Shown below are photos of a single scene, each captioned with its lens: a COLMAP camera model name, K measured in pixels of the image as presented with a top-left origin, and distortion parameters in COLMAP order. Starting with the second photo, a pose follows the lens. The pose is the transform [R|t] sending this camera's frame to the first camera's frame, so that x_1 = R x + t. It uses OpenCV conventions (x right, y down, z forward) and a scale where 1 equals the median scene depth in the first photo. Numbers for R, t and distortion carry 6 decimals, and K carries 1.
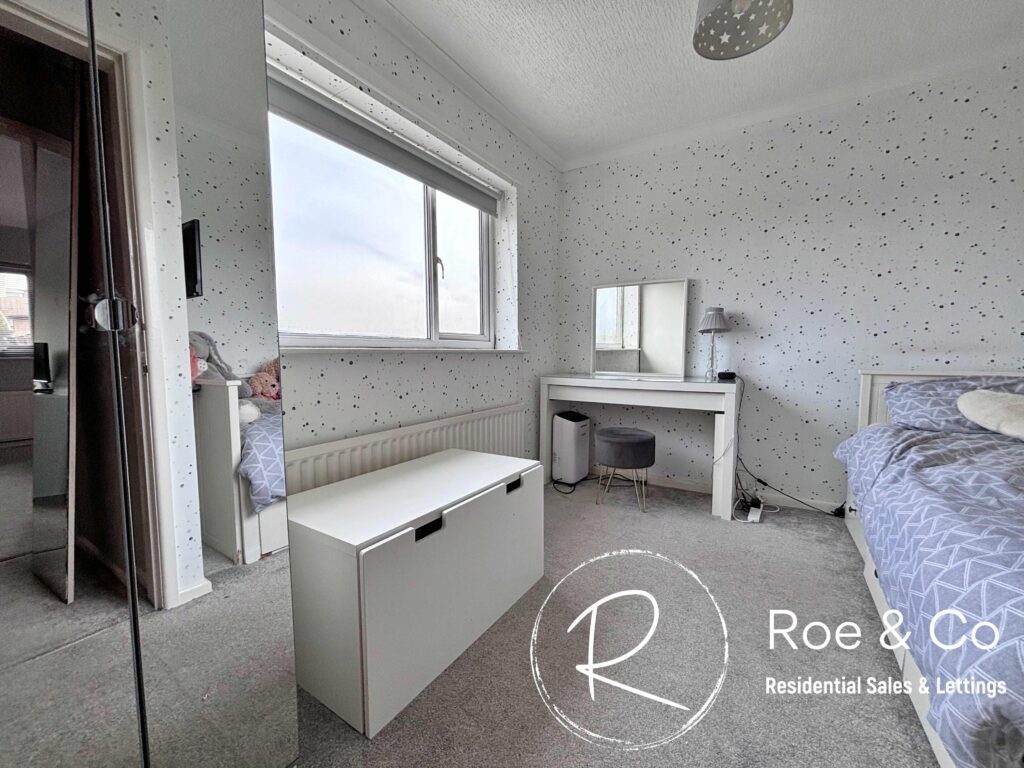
lens RADIAL K [[410.9, 0, 512.0], [0, 410.9, 384.0], [0, 0, 1]] dist [-0.000091, -0.000300]
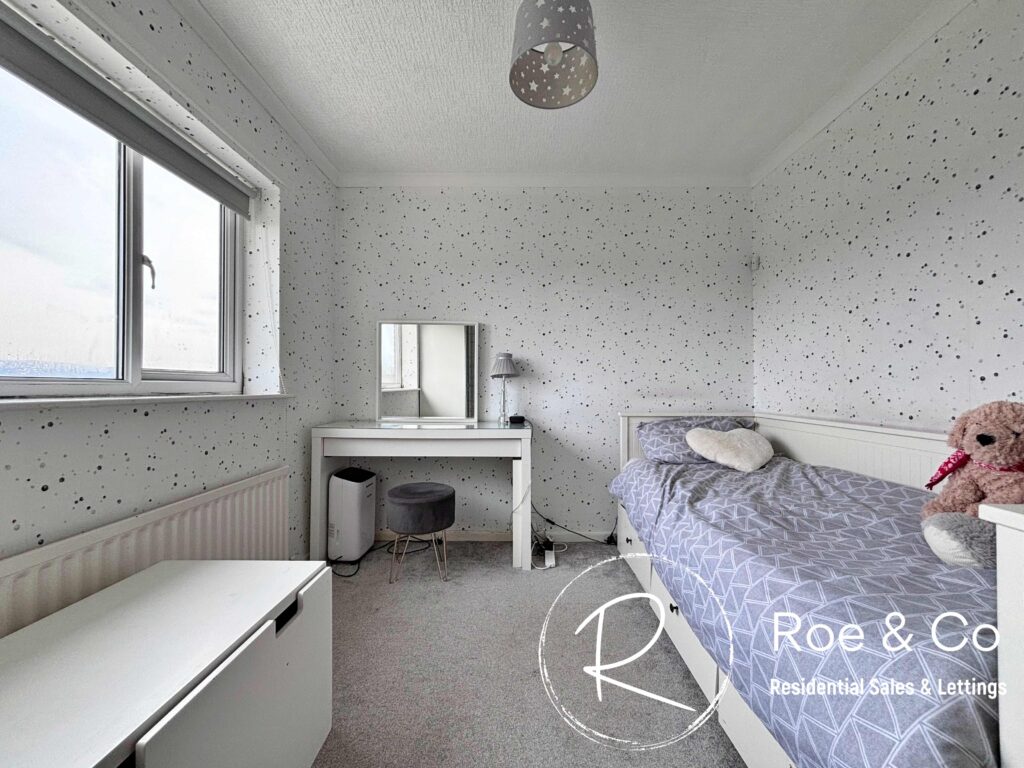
lens RADIAL K [[410.9, 0, 512.0], [0, 410.9, 384.0], [0, 0, 1]] dist [-0.000091, -0.000300]
pose [[0.849754, 0.010656, 0.527071, -0.023594], [0.035356, 0.996393, -0.077147, -0.031873], [-0.525992, 0.084191, 0.846312, 0.149541]]
